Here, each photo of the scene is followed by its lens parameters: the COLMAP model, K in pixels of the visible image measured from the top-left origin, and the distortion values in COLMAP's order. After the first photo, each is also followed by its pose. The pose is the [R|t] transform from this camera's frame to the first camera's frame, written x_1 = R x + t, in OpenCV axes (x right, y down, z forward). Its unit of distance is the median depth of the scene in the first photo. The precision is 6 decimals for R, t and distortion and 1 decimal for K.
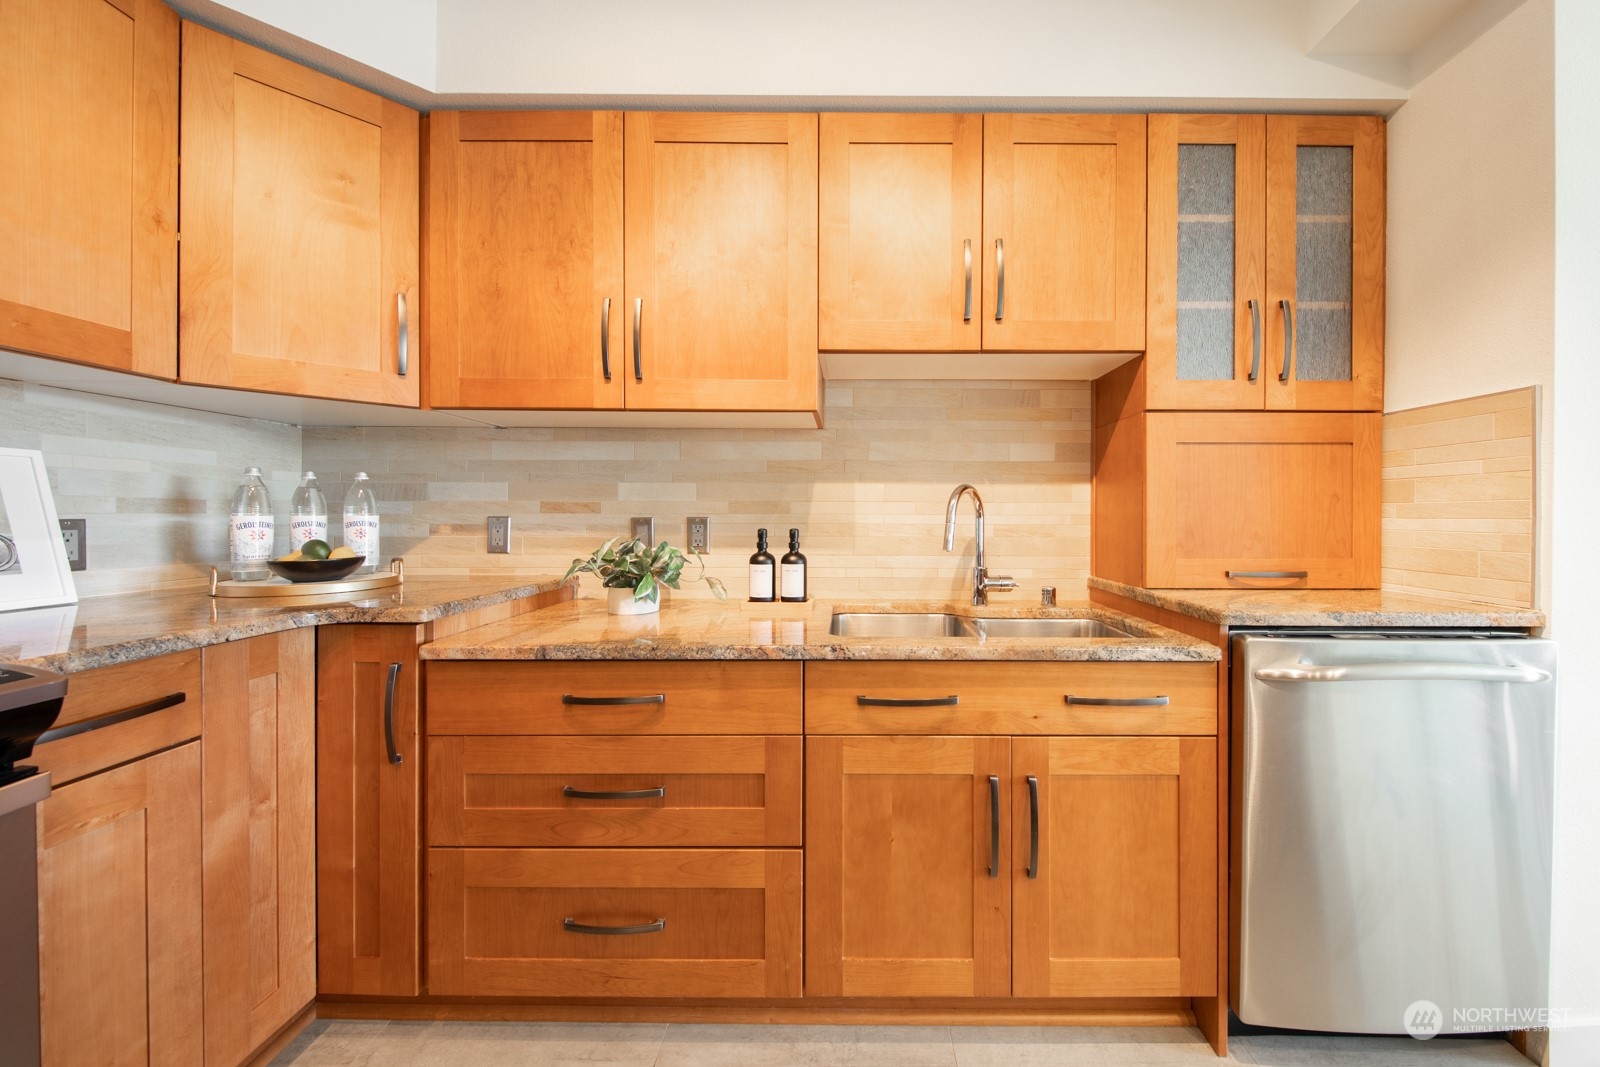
lens RADIAL K [[573.2, 0, 851.3], [0, 573.2, 516.8], [0, 0, 1]] dist [0.006427, -0.004281]
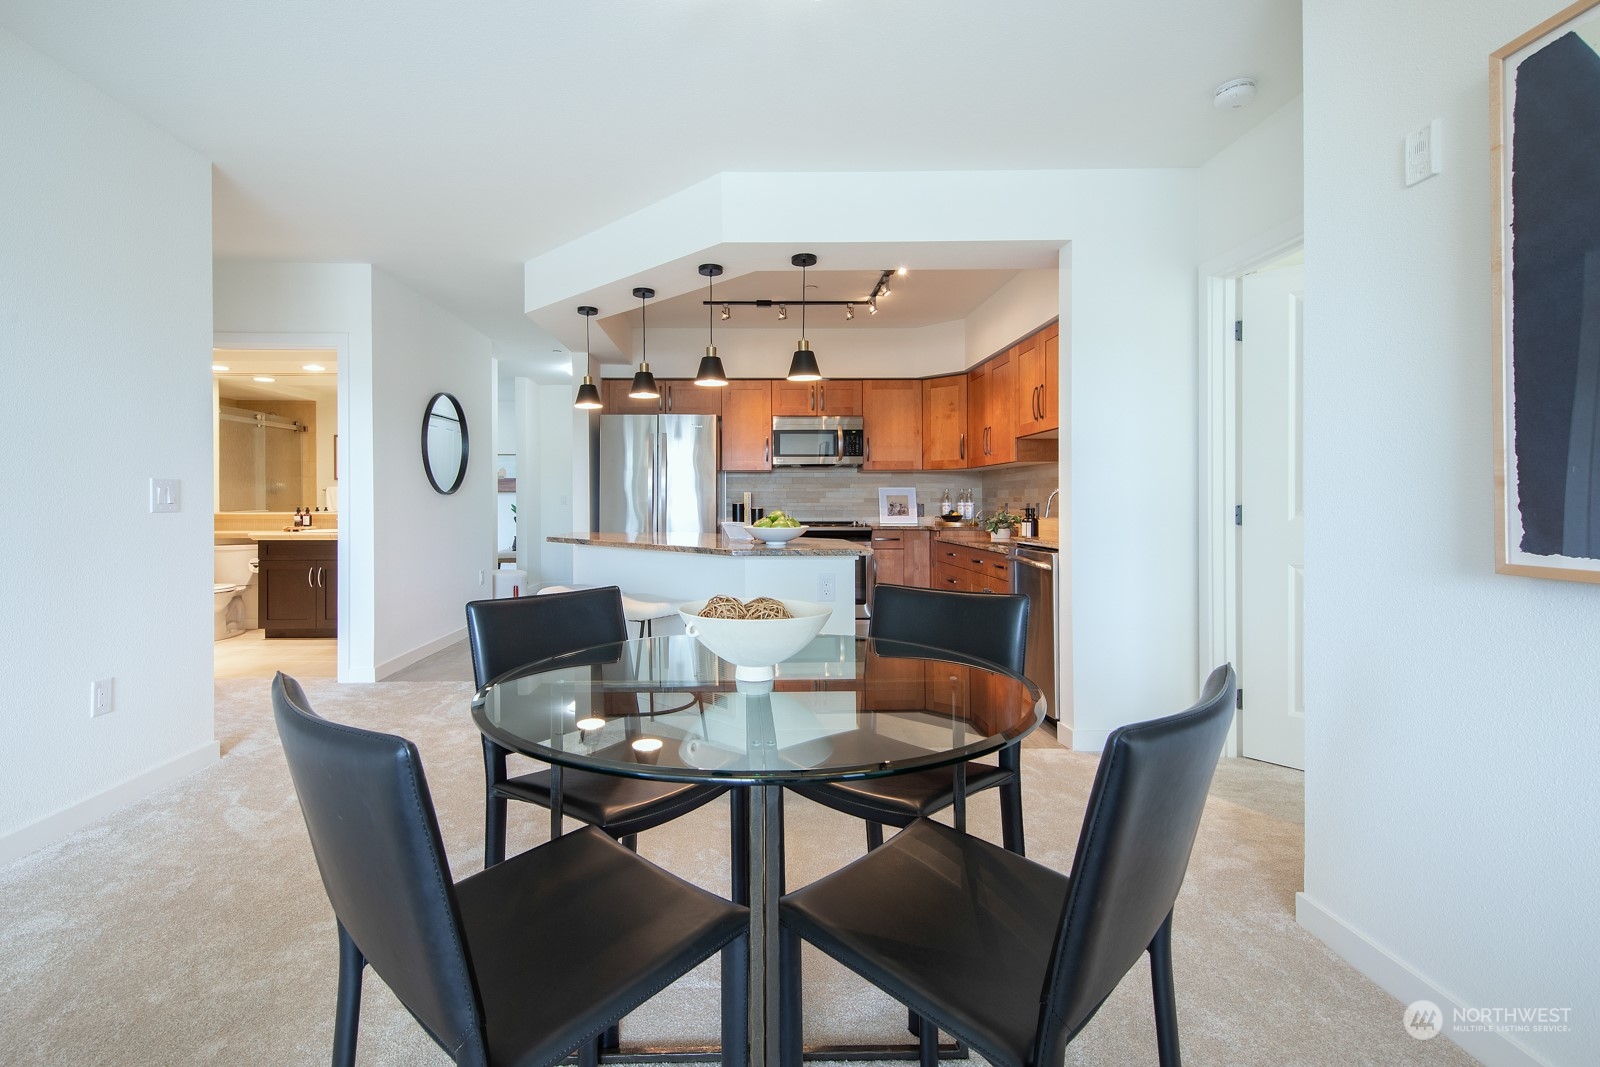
lens RADIAL K [[725.2, 0, 747.3], [0, 725.2, 502.7], [0, 0, 1]] dist [0.000519, -0.000717]
pose [[-0.000338, -0.002484, -0.999997, 3.250608], [-0.002548, 0.999994, -0.002483, 0.010306], [0.999997, 0.002548, -0.000344, -0.200459]]
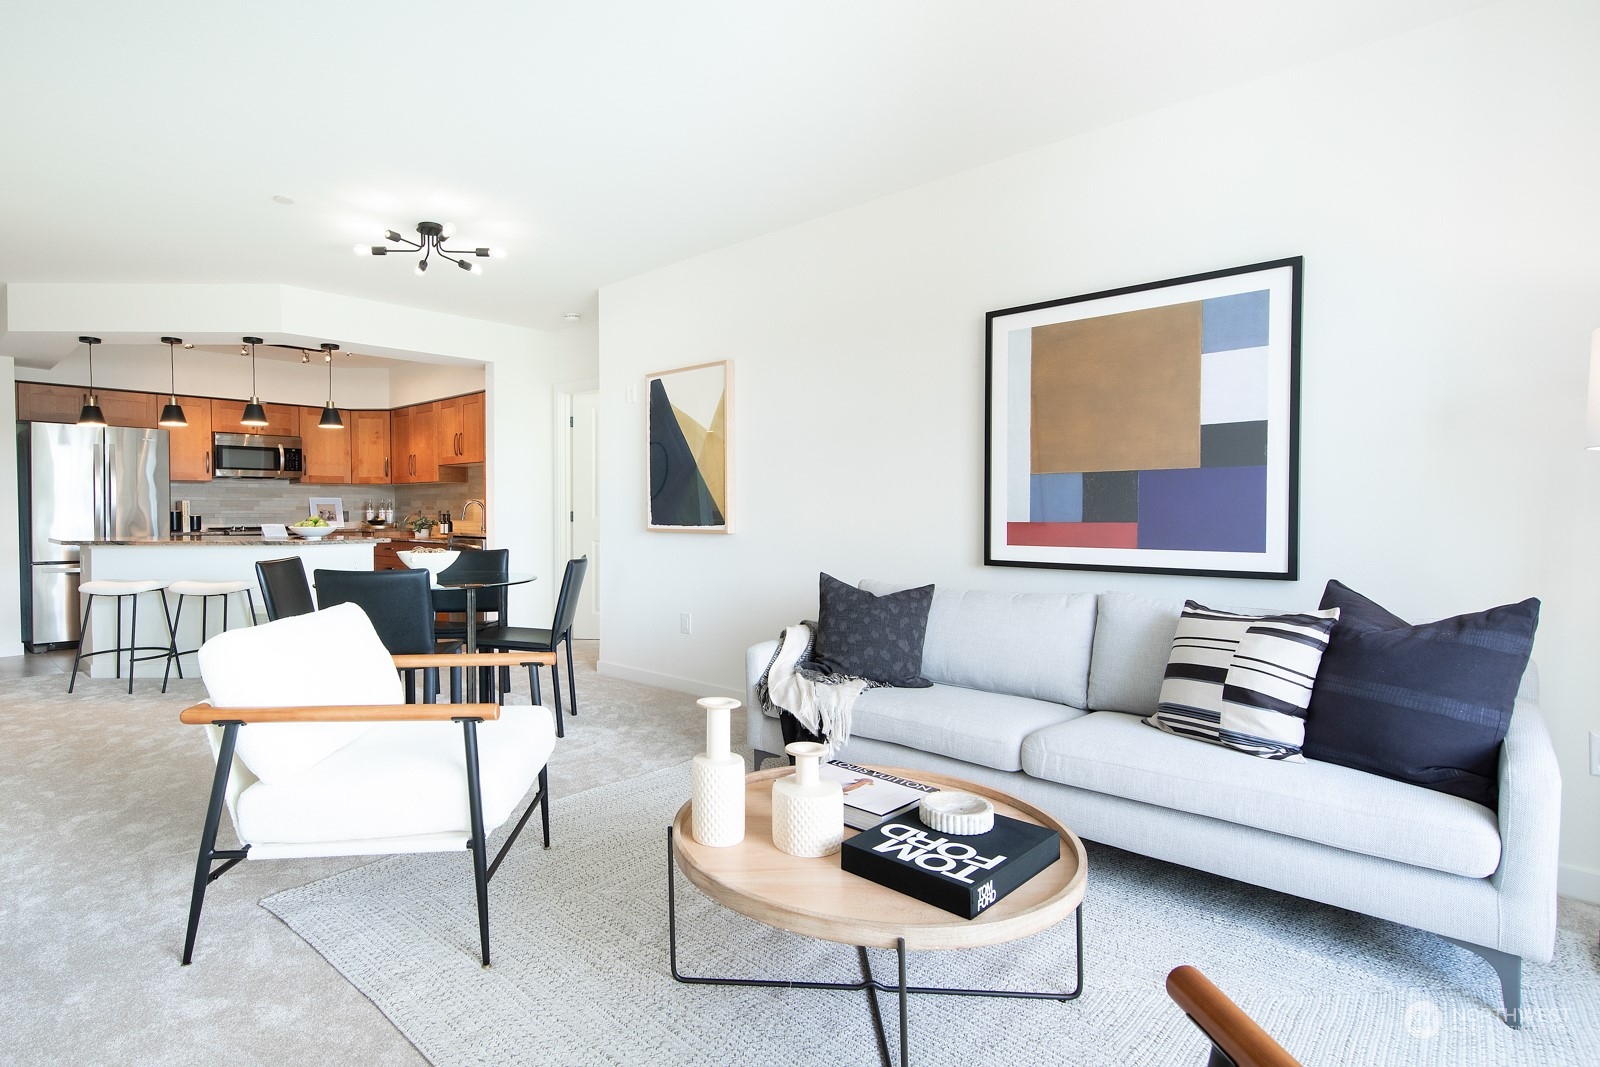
lens RADIAL K [[805.5, 0, 700.2], [0, 805.5, 528.2], [0, 0, 1]] dist [0.005947, 0.000013]
pose [[0.706243, 0.012674, -0.707856, 4.918437], [0.000545, 0.999830, 0.018445, 0.020335], [0.707970, -0.013412, 0.706116, -1.508117]]
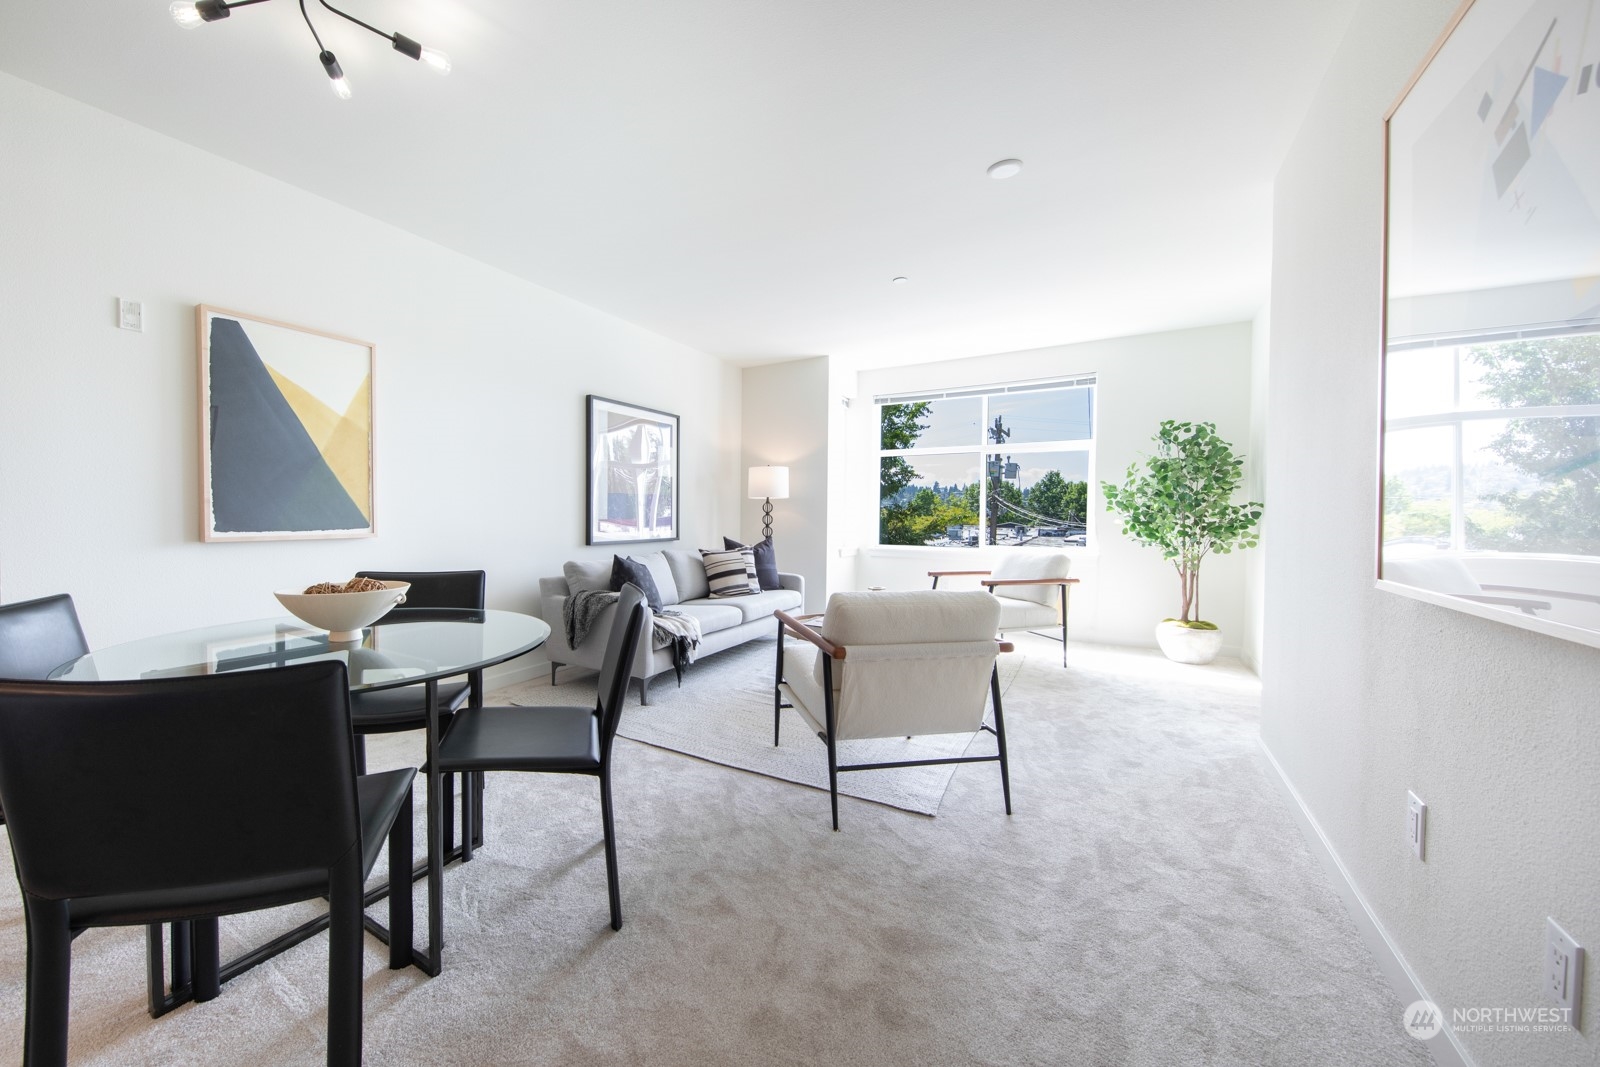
lens RADIAL K [[597.3, 0, 721.8], [0, 597.3, 524.8], [0, 0, 1]] dist [-0.000290, -0.005094]
pose [[0.541326, -0.016409, 0.840652, 1.700473], [0.002212, 0.999834, 0.018092, 0.020062], [-0.840810, -0.007934, 0.541273, -1.373654]]
